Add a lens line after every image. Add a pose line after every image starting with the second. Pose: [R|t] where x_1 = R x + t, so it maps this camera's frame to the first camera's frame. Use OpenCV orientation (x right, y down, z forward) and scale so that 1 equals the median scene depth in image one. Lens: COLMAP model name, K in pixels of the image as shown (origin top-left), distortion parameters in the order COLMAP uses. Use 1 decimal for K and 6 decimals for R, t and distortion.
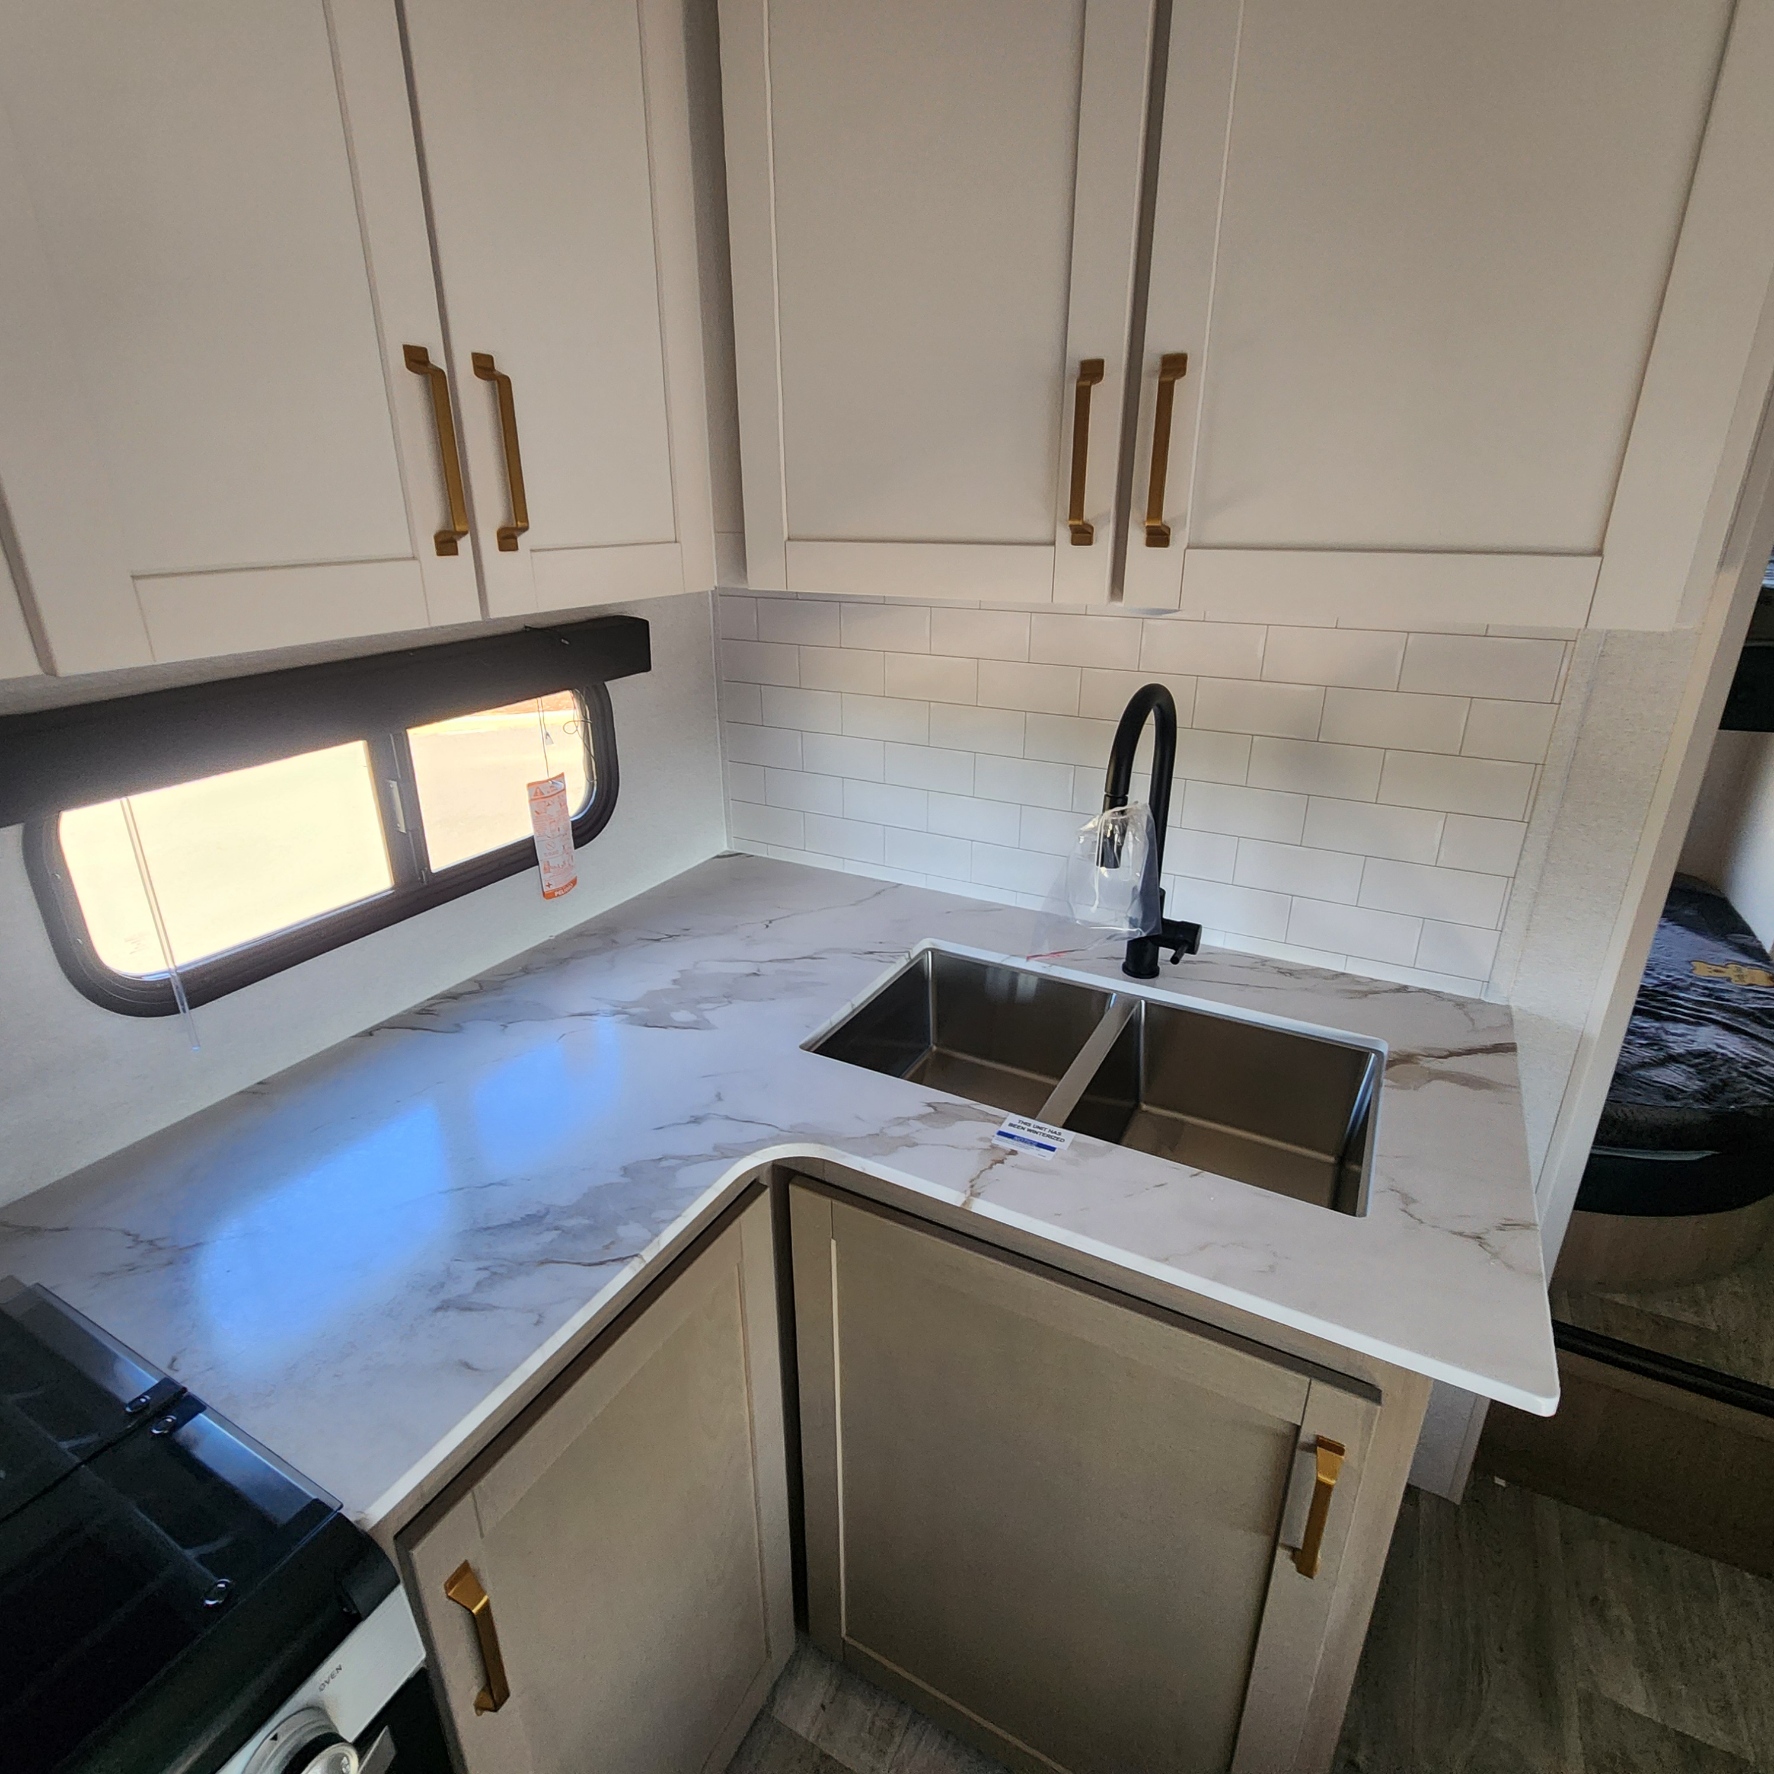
lens RADIAL K [[950.5, 0, 889.6], [0, 950.5, 863.9], [0, 0, 1]] dist [0.001546, 0.000678]
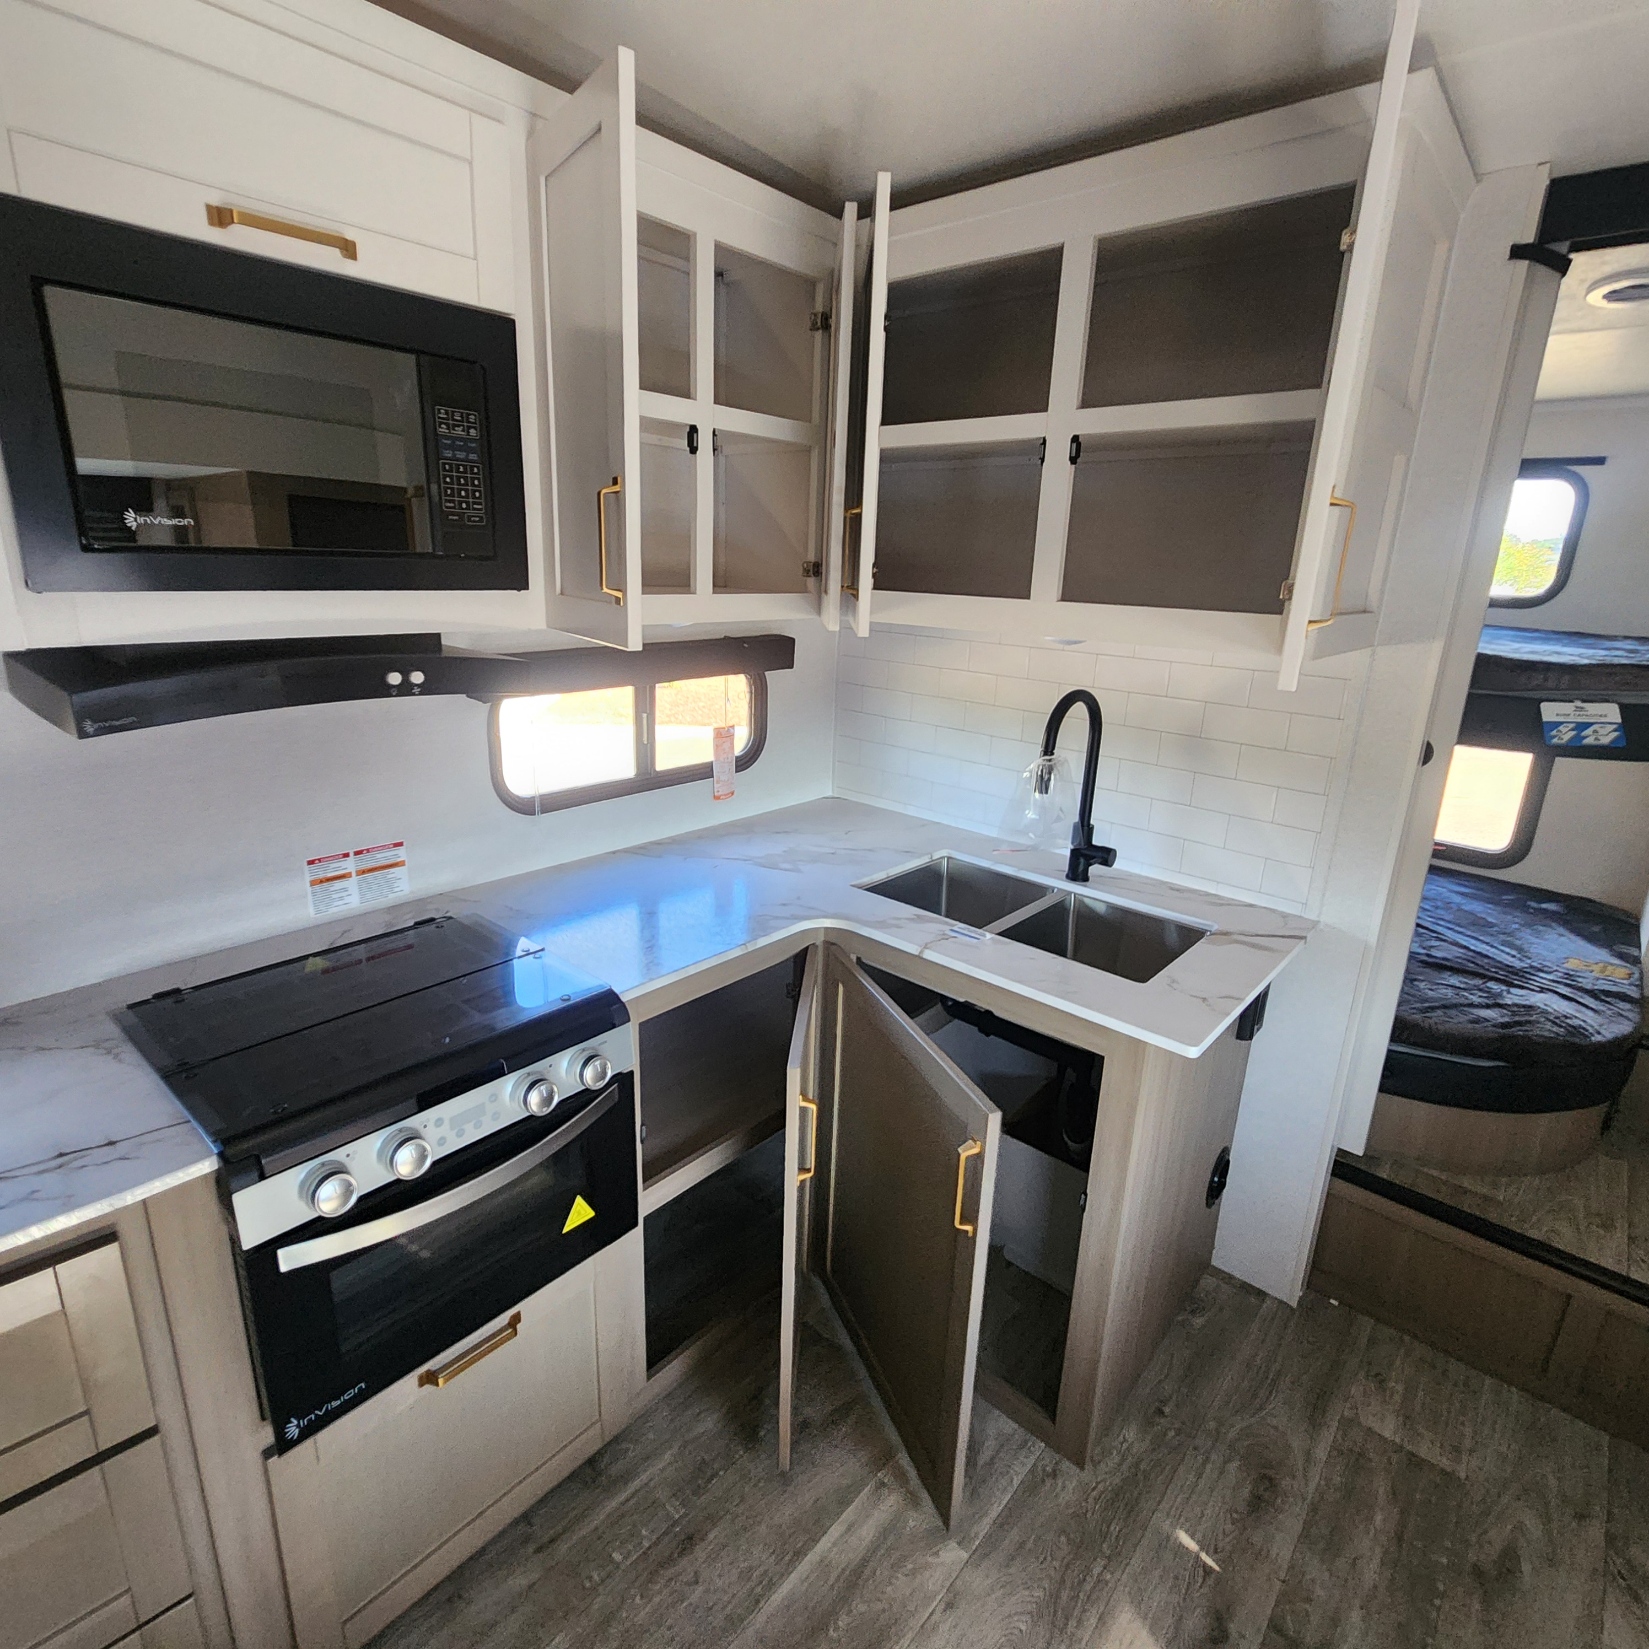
lens RADIAL K [[897.1, 0, 860.9], [0, 897.1, 825.6], [0, 0, 1]] dist [0.011272, 0.000098]
pose [[0.979774, 0.096120, -0.175511, 0.172727], [-0.110893, 0.990893, -0.076379, 0.182694], [0.166571, 0.094297, 0.981510, -0.508865]]
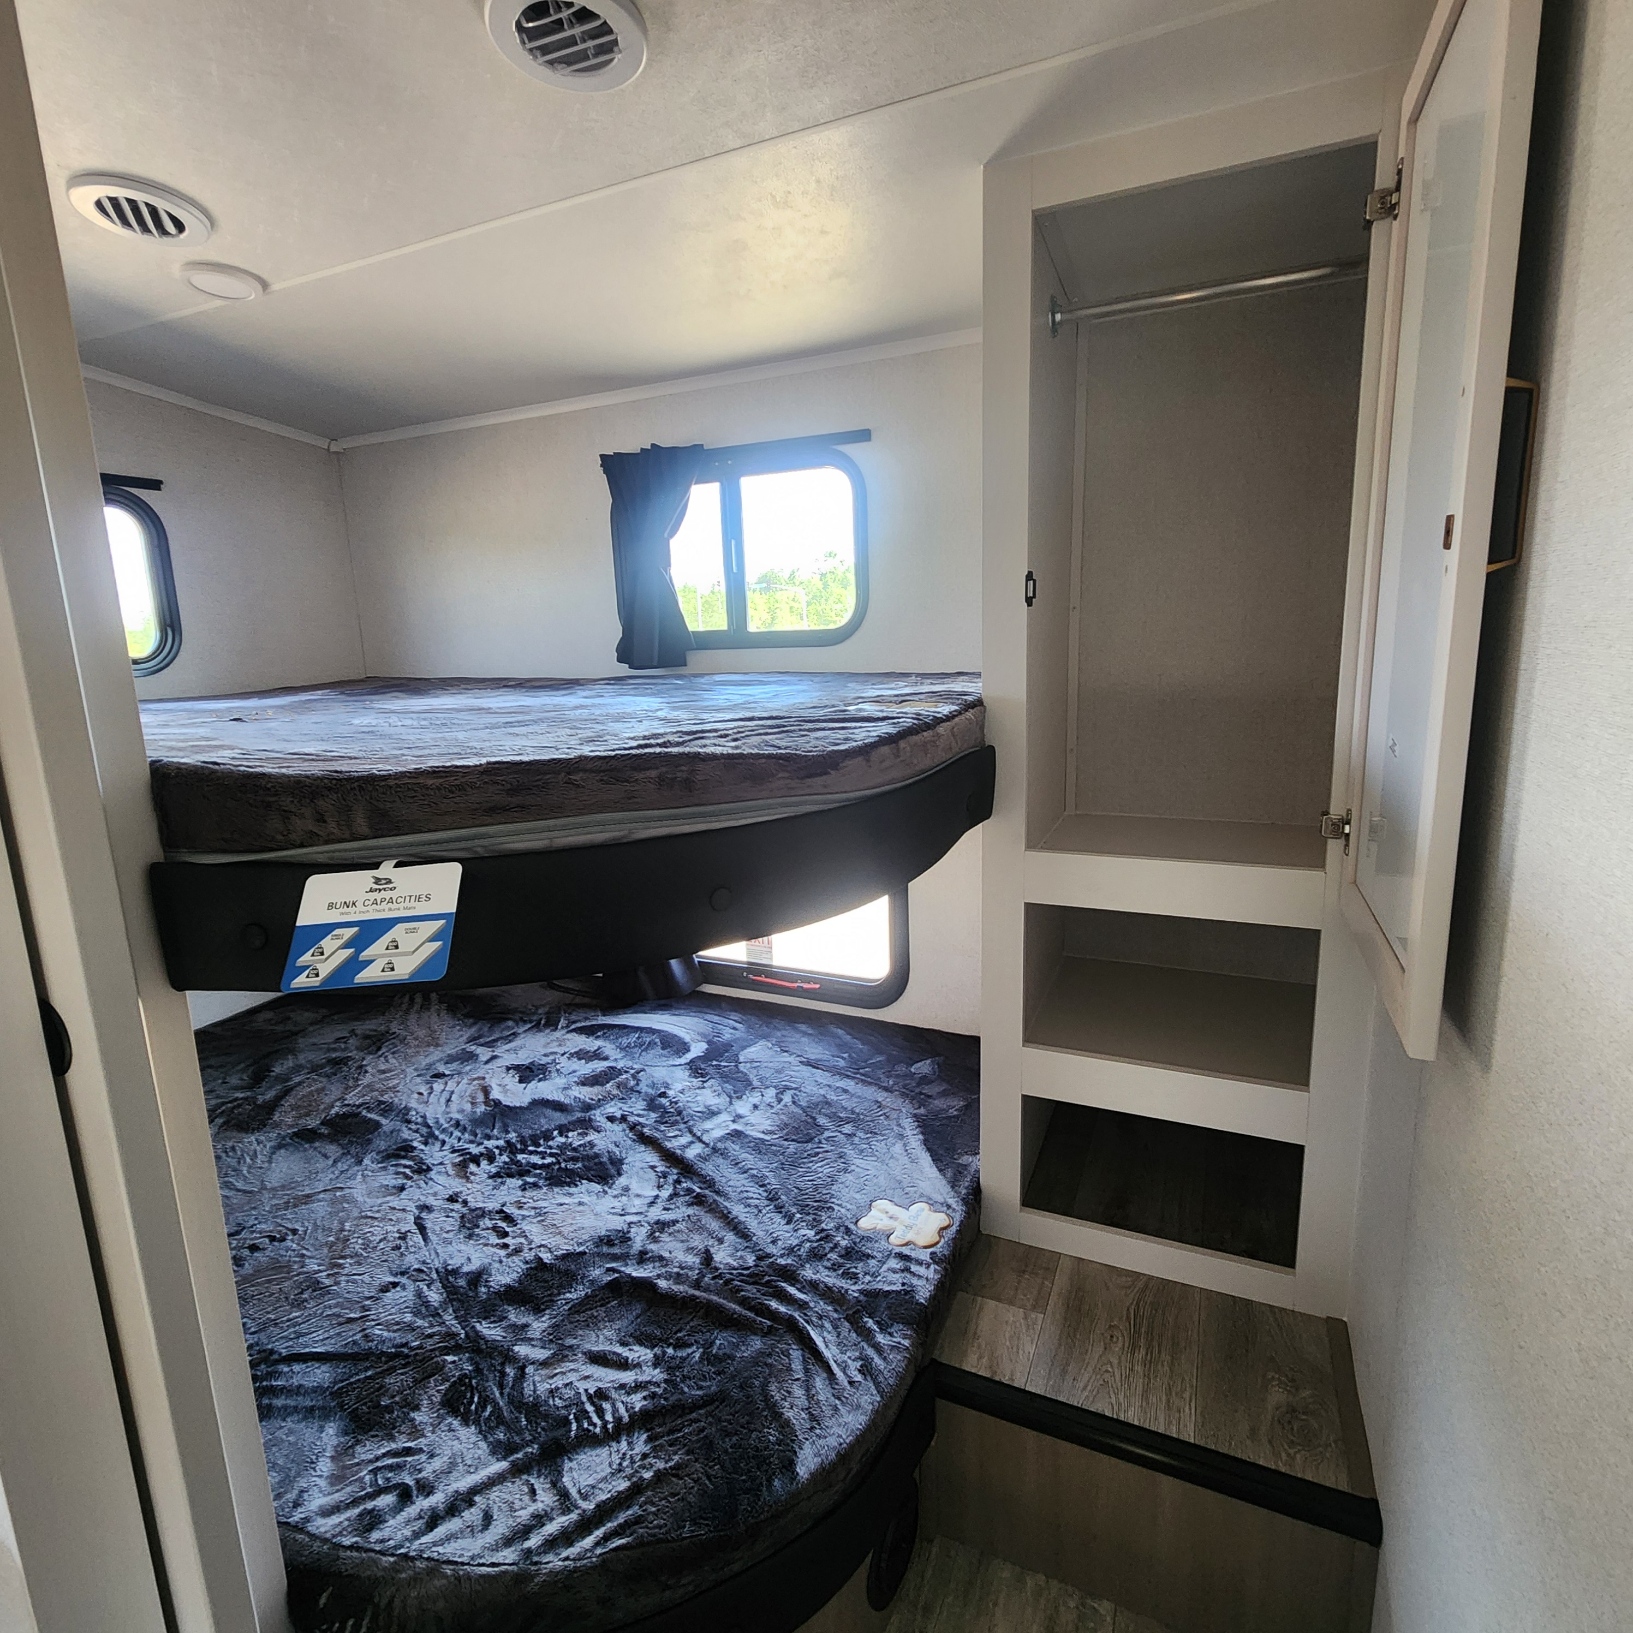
lens RADIAL K [[890.7, 0, 816.5], [0, 890.7, 816.5], [0, 0, 1]] dist [0.000144, -0.000394]
pose [[0.996266, -0.047900, 0.071827, 1.120249], [0.059550, 0.983642, -0.170004, -0.123150], [-0.062509, 0.173647, 0.982822, 0.366583]]
